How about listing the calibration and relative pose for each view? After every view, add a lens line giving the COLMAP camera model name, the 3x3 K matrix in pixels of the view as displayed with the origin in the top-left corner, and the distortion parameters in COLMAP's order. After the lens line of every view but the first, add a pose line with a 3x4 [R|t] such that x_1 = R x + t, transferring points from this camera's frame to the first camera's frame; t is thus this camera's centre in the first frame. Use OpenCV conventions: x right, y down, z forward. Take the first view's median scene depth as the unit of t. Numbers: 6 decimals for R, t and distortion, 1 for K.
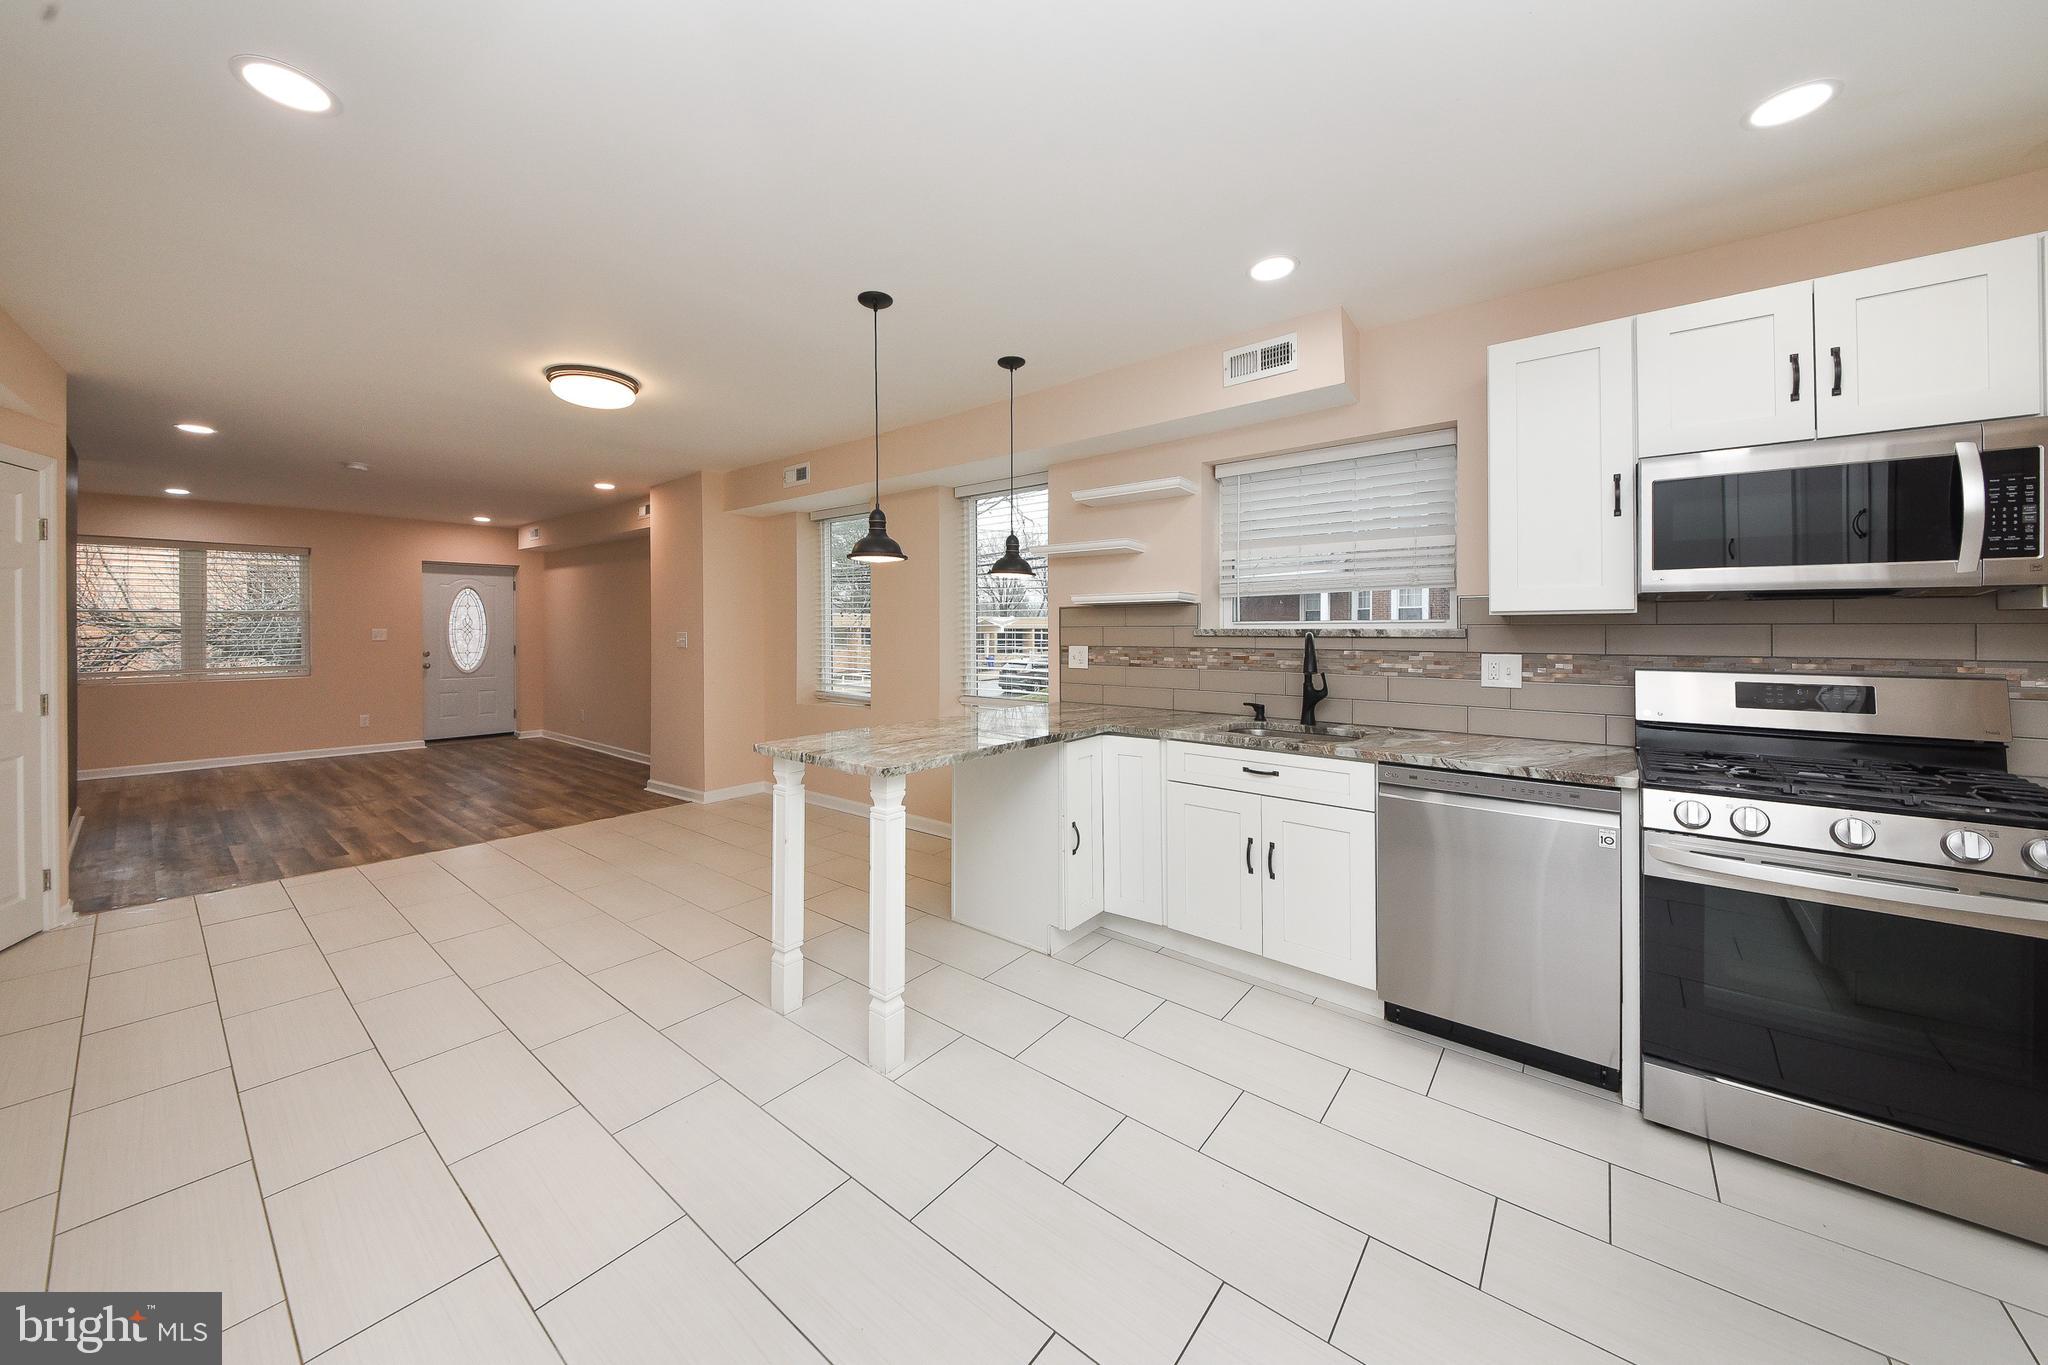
lens RADIAL K [[710.8, 0, 1076.8], [0, 710.8, 618.2], [0, 0, 1]] dist [-0.055083, 0.006835]
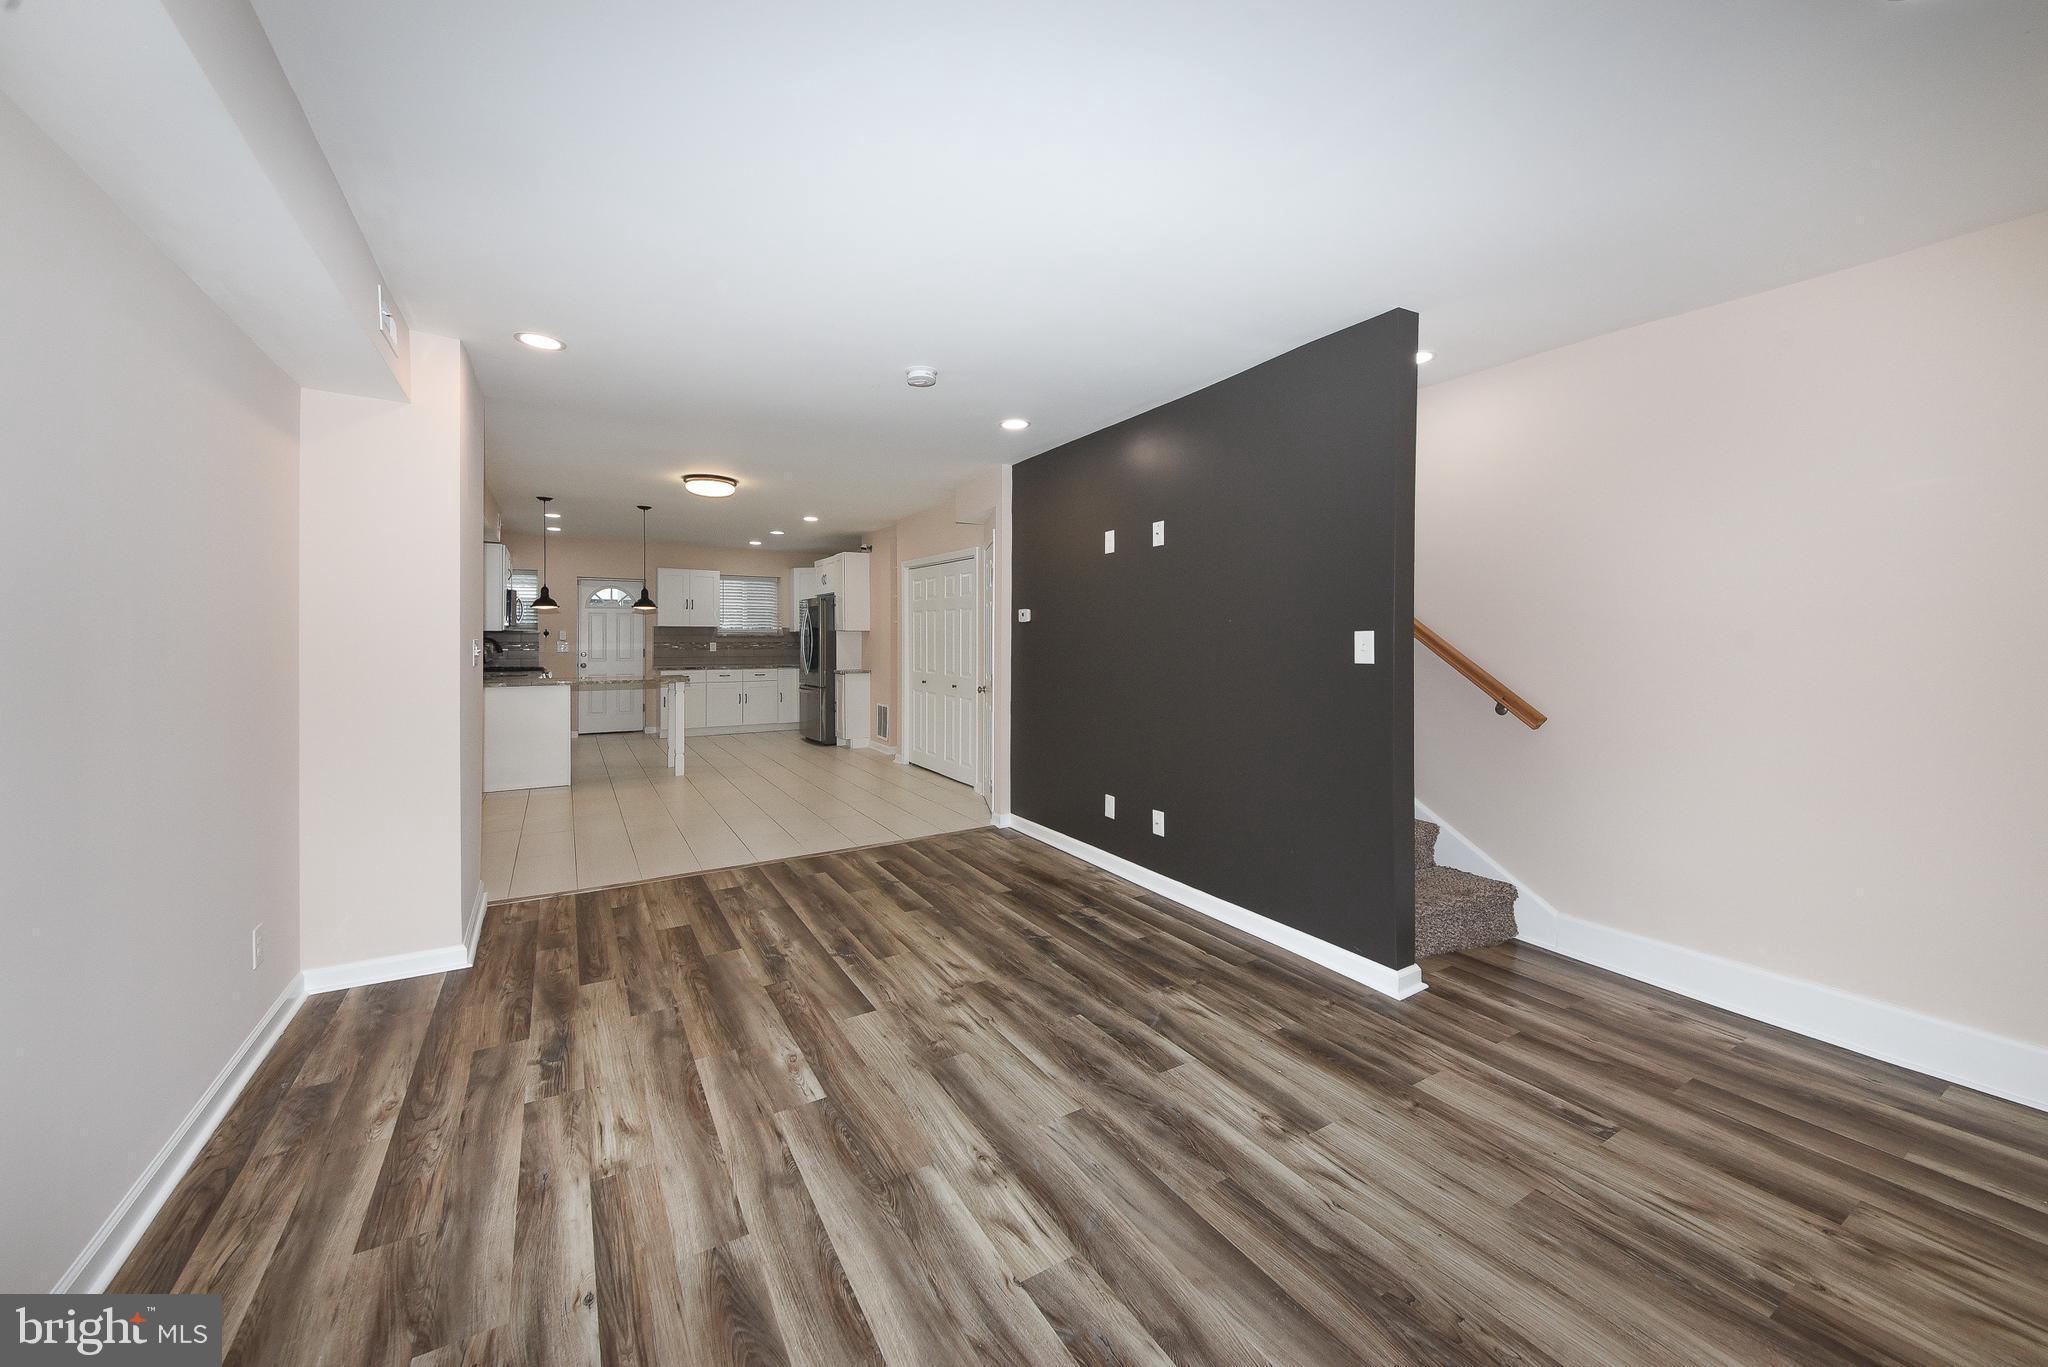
lens RADIAL K [[777.1, 0, 1015.3], [0, 777.1, 615.3], [0, 0, 1]] dist [0.092476, -0.047054]
pose [[-0.906762, 0.012104, 0.421469, -1.197668], [-0.004683, 0.999237, -0.038771, 0.019491], [-0.421617, -0.037130, -0.906014, 1.340251]]
